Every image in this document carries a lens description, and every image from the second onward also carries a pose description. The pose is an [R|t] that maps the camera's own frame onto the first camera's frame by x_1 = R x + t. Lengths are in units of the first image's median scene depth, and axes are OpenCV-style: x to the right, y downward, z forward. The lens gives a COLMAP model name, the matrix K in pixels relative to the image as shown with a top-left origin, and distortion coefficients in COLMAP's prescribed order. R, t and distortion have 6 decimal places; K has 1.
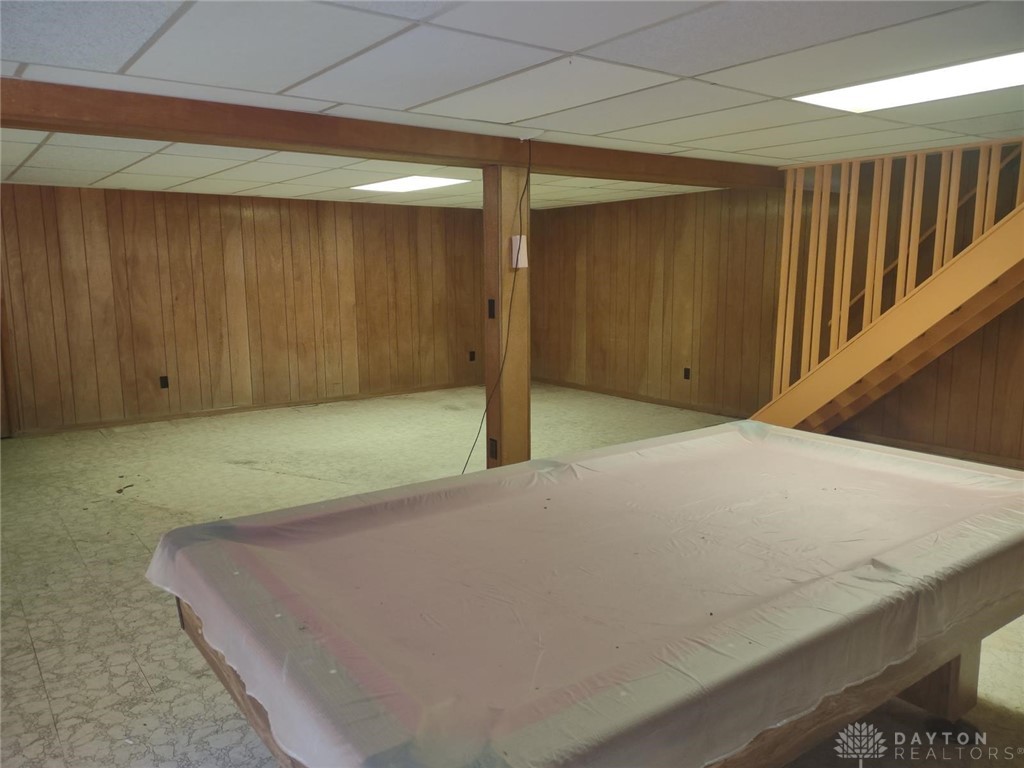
lens RADIAL K [[772.2, 0, 512.4], [0, 772.2, 387.0], [0, 0, 1]] dist [0.034007, -0.001645]
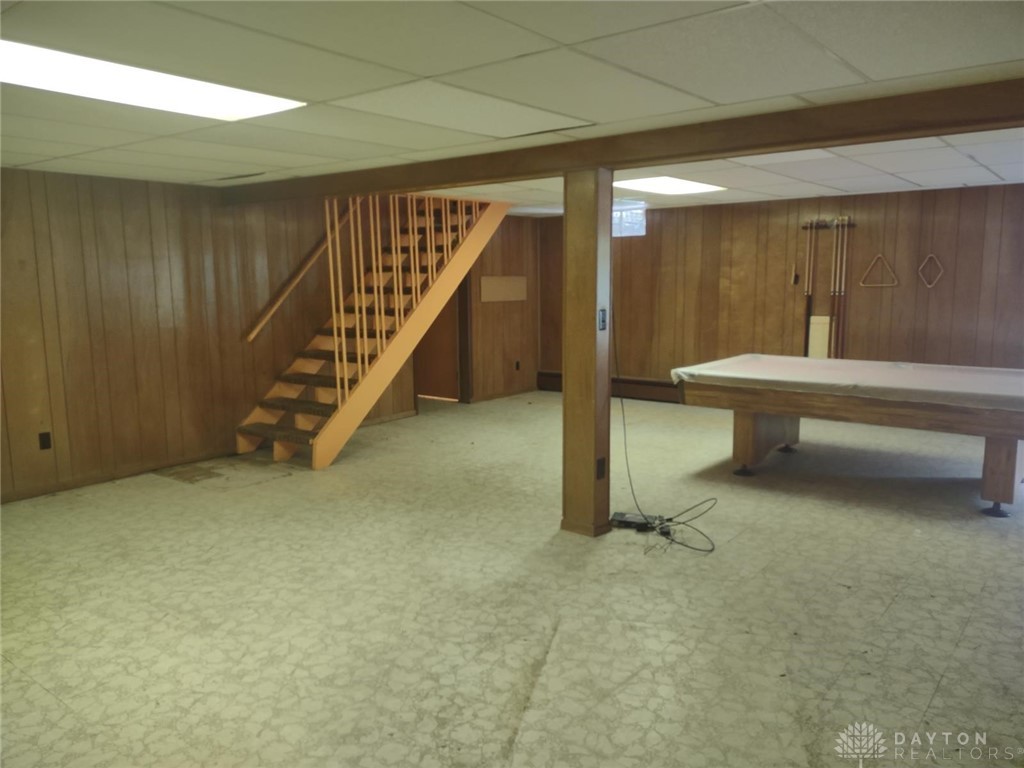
lens RADIAL K [[772.2, 0, 513.2], [0, 772.2, 386.1], [0, 0, 1]] dist [0.034007, -0.001645]
pose [[-0.257379, -0.137716, 0.956447, -0.727239], [0.161624, 0.969714, 0.183120, -0.170866], [-0.952698, 0.201716, -0.227326, 1.066686]]
